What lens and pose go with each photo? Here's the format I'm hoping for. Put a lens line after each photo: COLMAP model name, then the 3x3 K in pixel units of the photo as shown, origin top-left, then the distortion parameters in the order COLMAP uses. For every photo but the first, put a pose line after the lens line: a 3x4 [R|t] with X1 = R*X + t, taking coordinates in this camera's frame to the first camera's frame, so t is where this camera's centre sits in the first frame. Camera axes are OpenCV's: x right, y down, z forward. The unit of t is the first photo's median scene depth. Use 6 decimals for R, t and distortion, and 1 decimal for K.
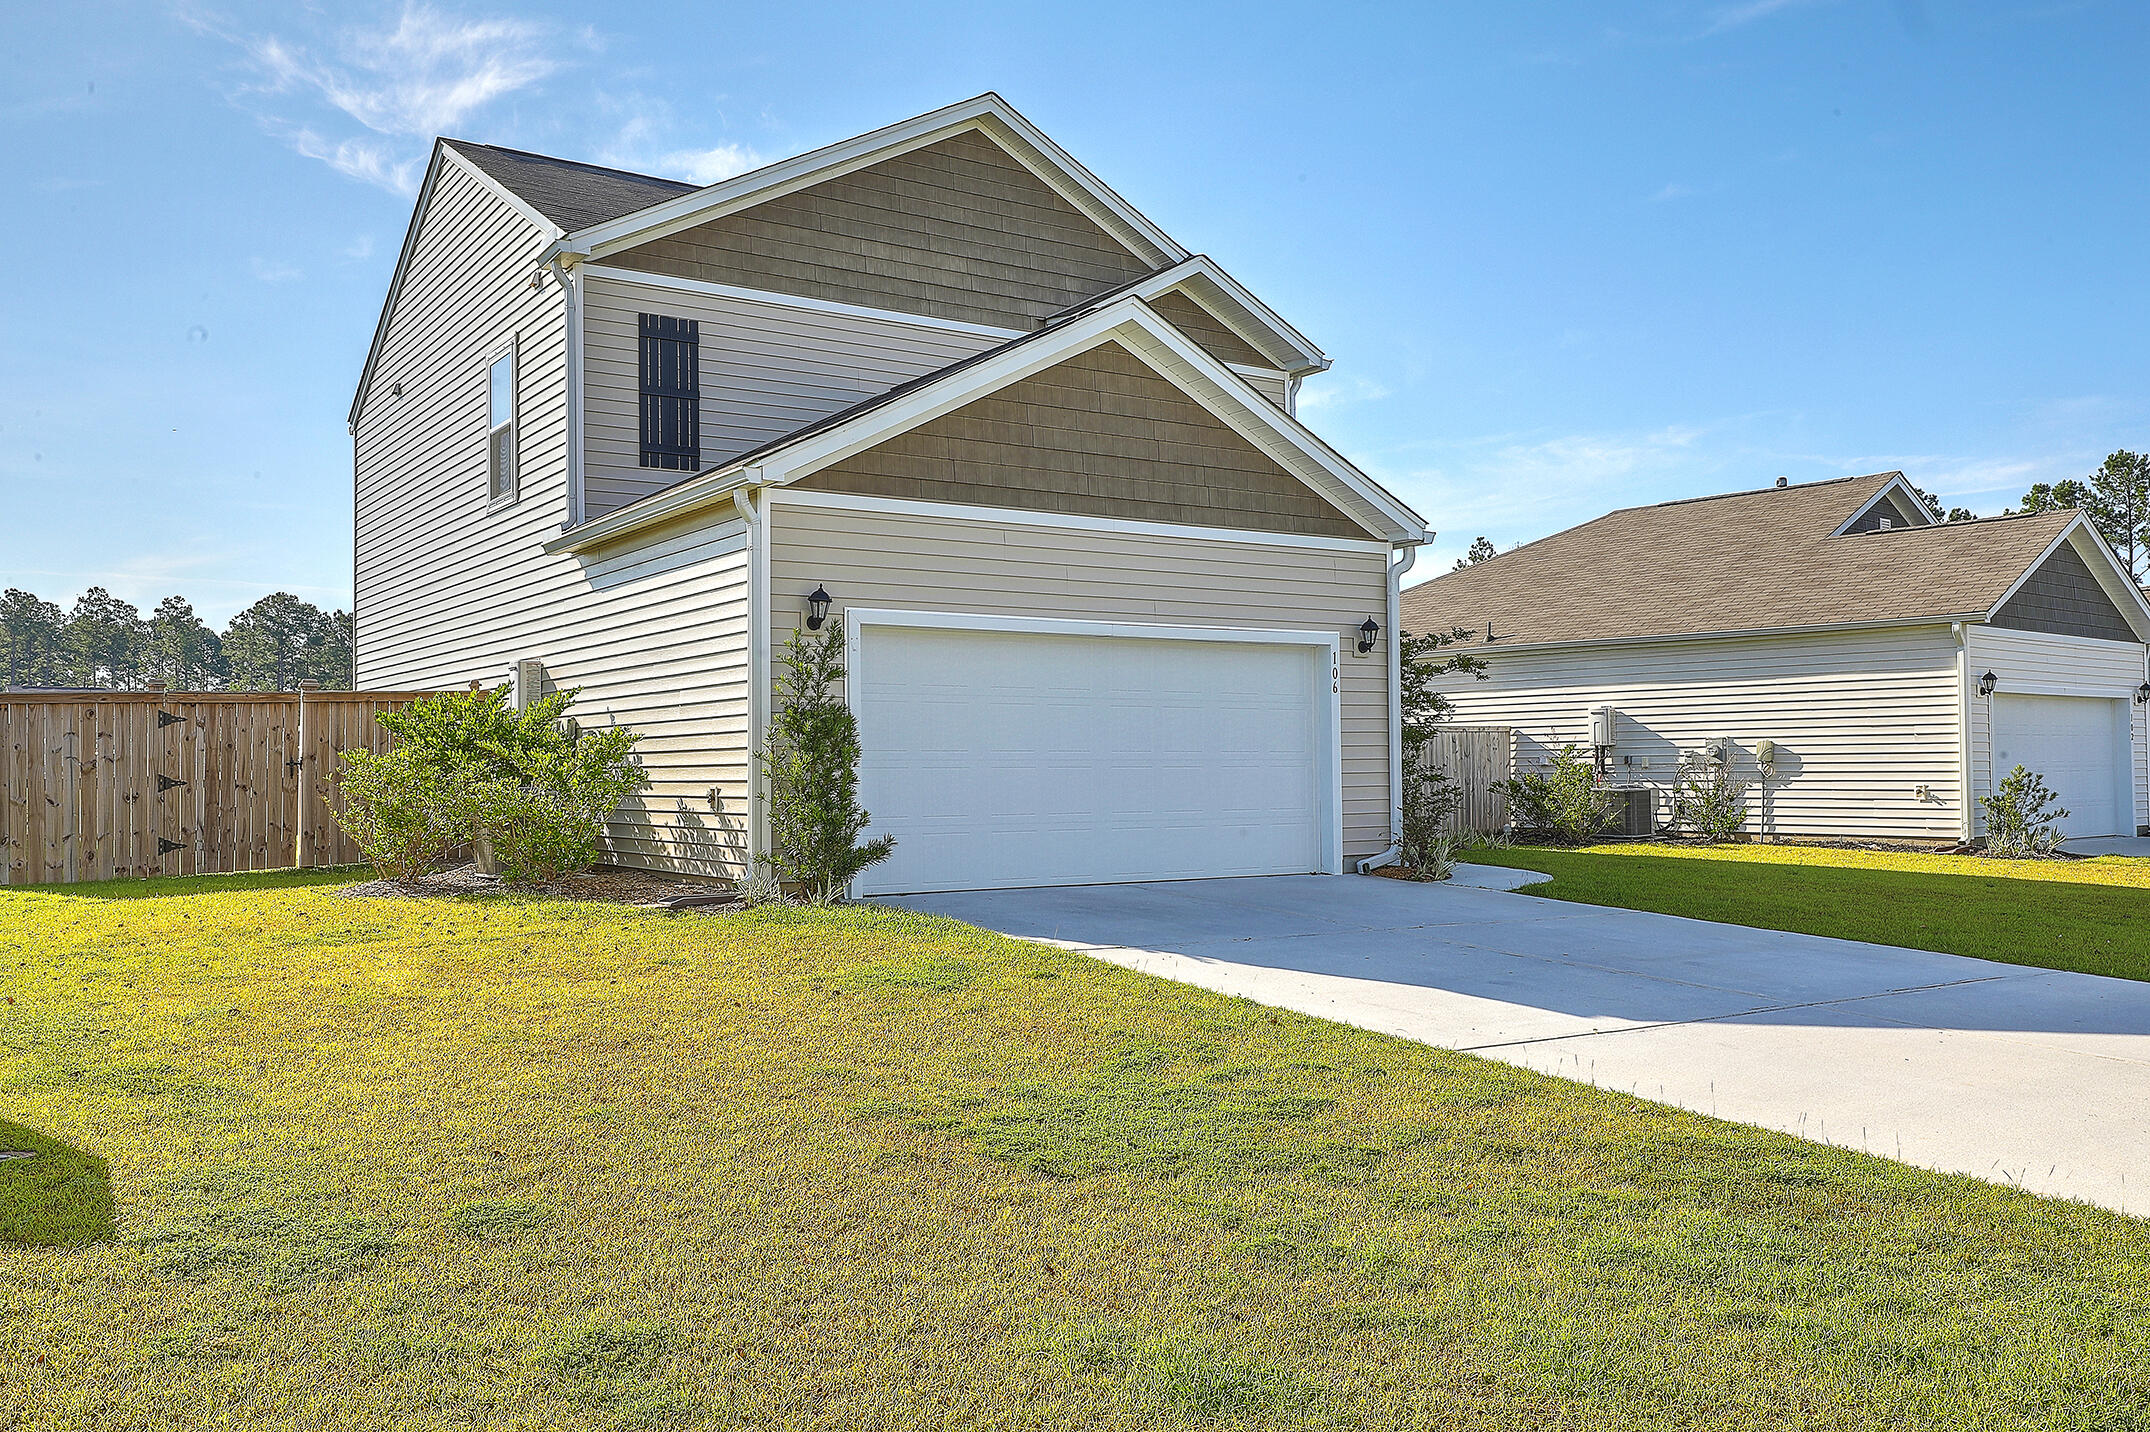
lens RADIAL K [[1753.8, 0, 1077.7], [0, 1753.8, 743.5], [0, 0, 1]] dist [0.010696, 0.006153]
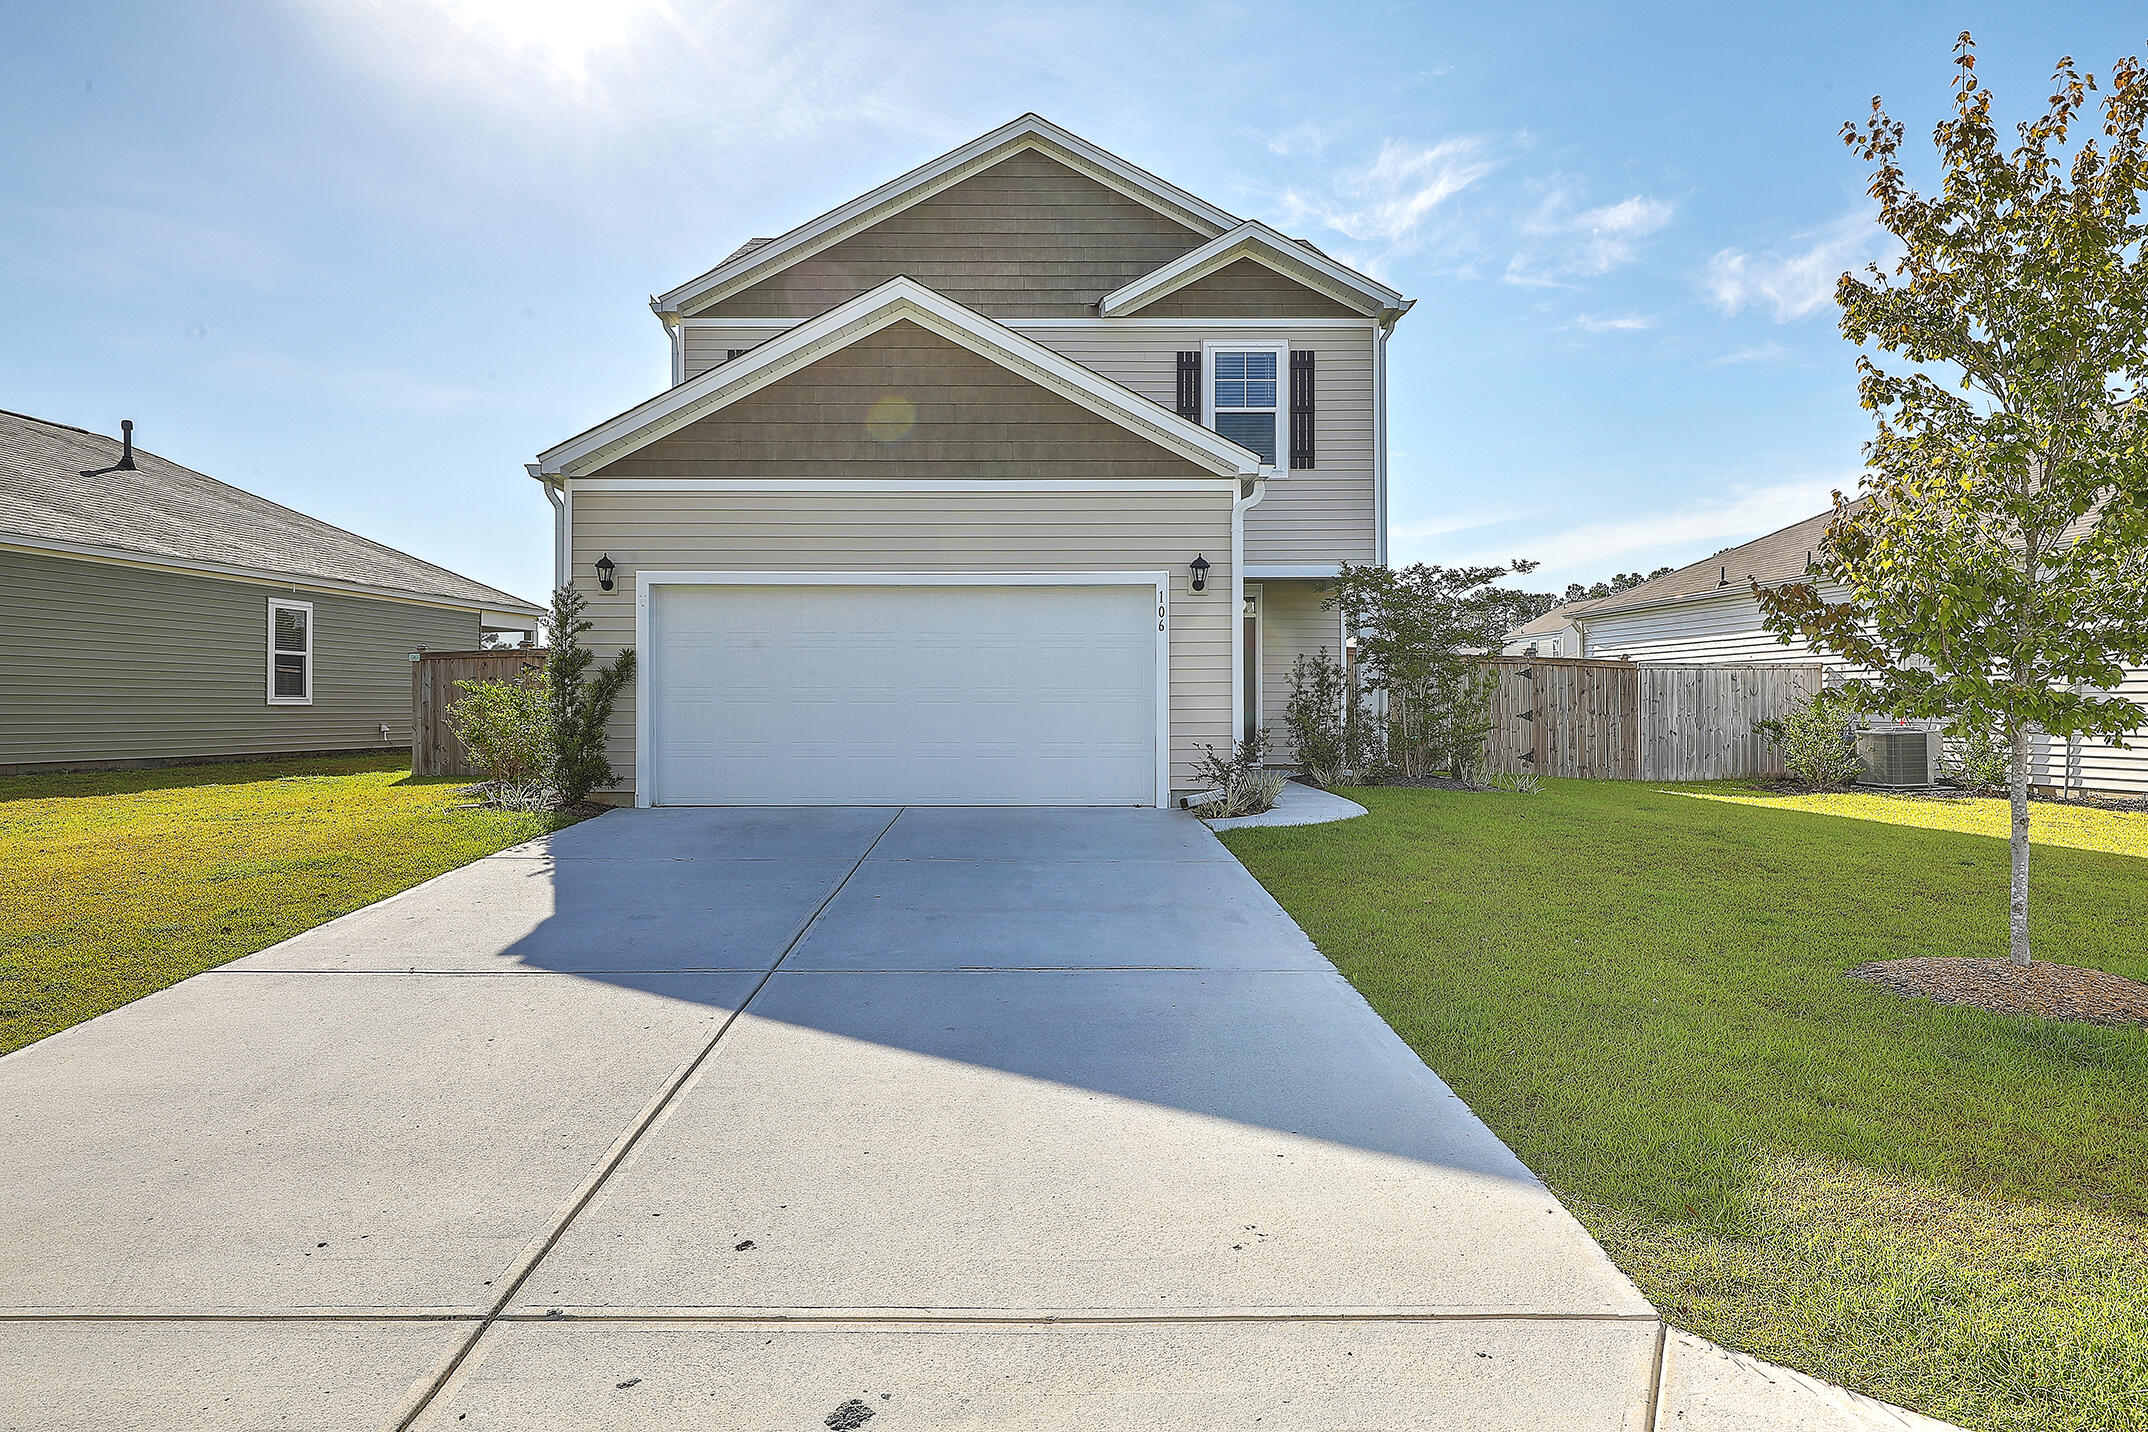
lens RADIAL K [[1339.9, 0, 1122.2], [0, 1339.9, 714.7], [0, 0, 1]] dist [-0.003554, -0.000622]
pose [[0.837778, 0.008928, -0.545938, 0.342992], [0.003082, 0.999773, 0.021080, 0.001634], [0.546002, -0.019343, 0.837560, 0.211846]]
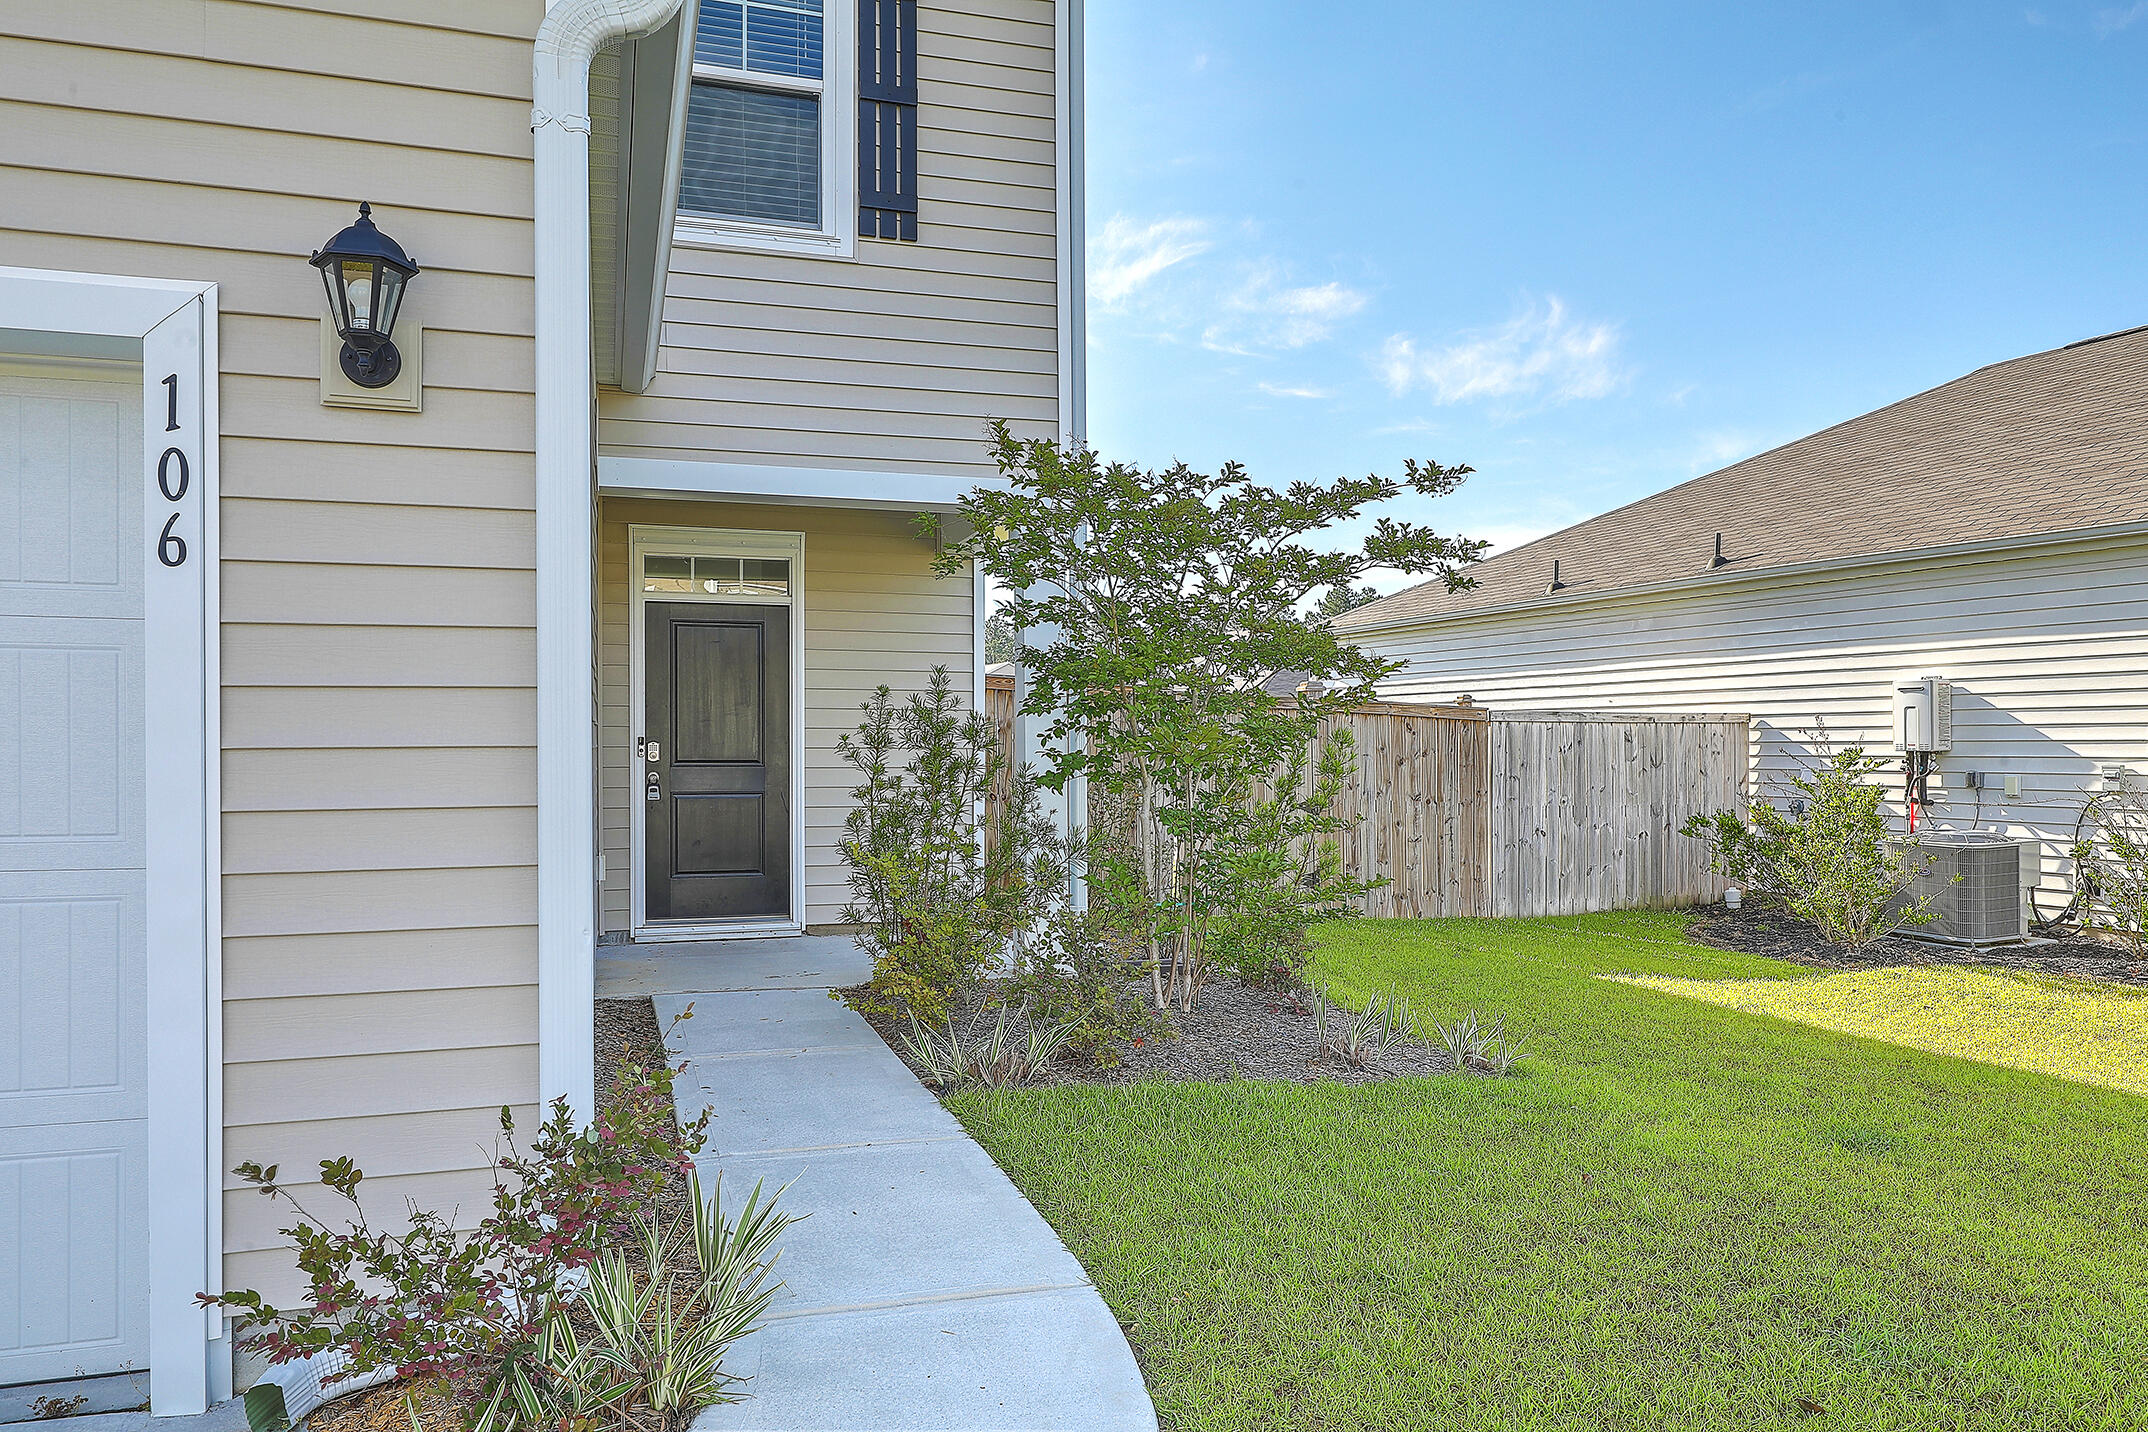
lens RADIAL K [[1369.1, 0, 1124.3], [0, 1369.1, 758.1], [0, 0, 1]] dist [0.005132, 0.001064]
pose [[0.958426, 0.012279, -0.285077, 0.189499], [-0.004626, 0.999611, 0.027502, -0.007012], [0.285304, -0.025040, 0.958110, 0.544997]]
